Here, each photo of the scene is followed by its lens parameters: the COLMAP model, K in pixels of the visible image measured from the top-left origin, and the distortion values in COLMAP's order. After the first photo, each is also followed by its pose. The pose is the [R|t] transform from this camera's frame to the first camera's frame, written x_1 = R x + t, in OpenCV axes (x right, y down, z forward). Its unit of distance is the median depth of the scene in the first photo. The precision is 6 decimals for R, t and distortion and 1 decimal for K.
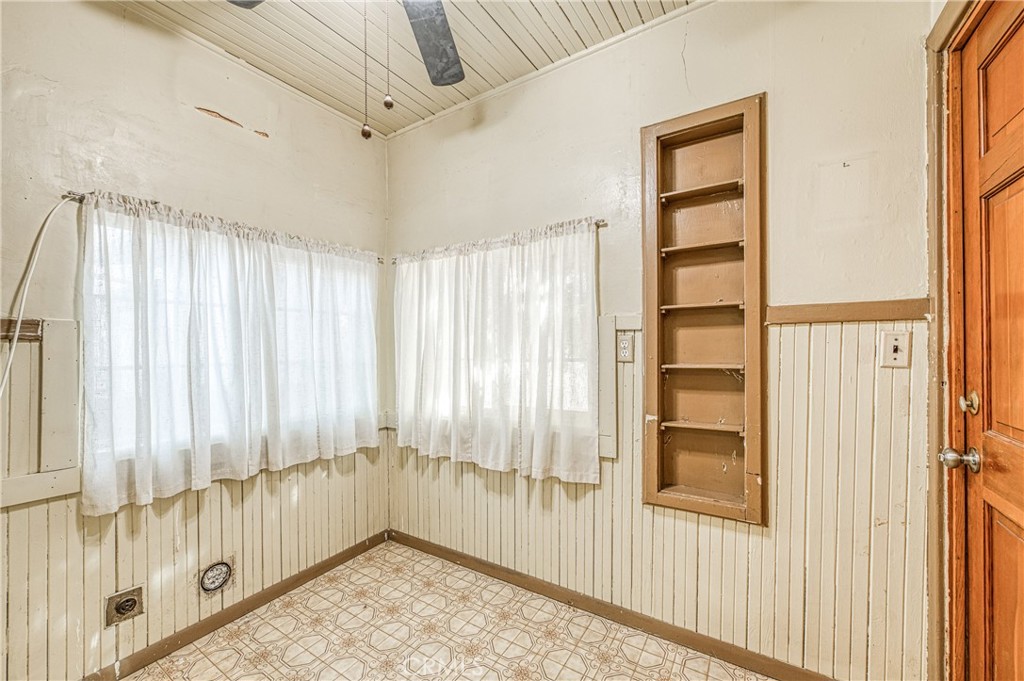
lens RADIAL K [[413.2, 0, 524.2], [0, 413.2, 353.0], [0, 0, 1]] dist [0.001992, 0.000042]
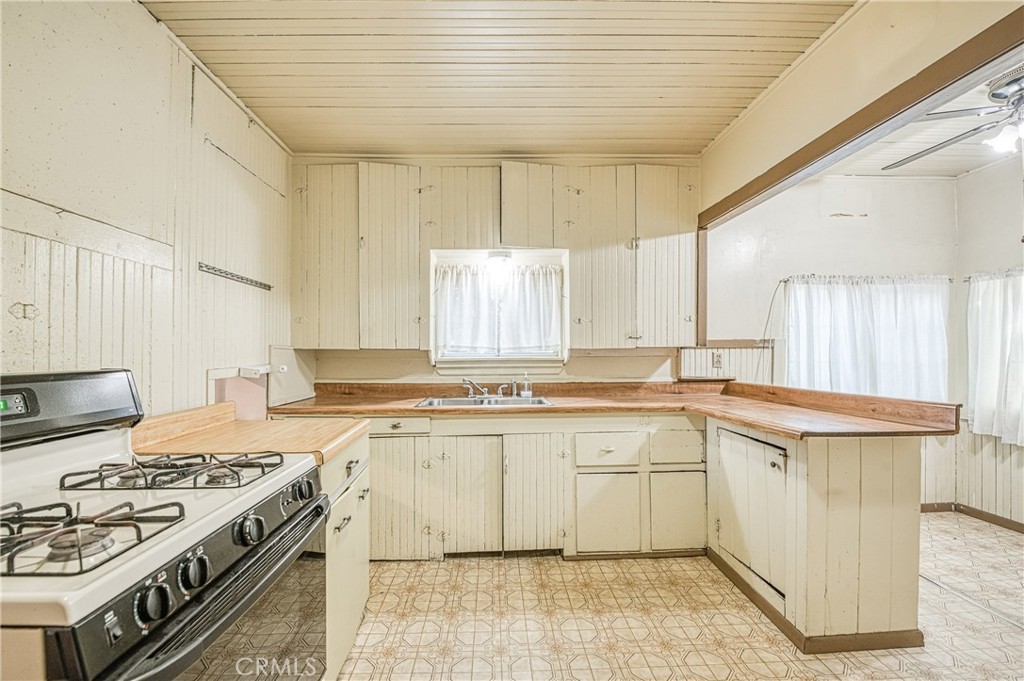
lens RADIAL K [[400.4, 0, 525.6], [0, 400.4, 352.2], [0, 0, 1]] dist [-0.013623, -0.003399]
pose [[0.532762, 0.006549, -0.846240, -0.050777], [-0.014171, 0.999899, -0.001184, 0.009404], [0.846146, 0.012623, 0.532801, -0.947079]]
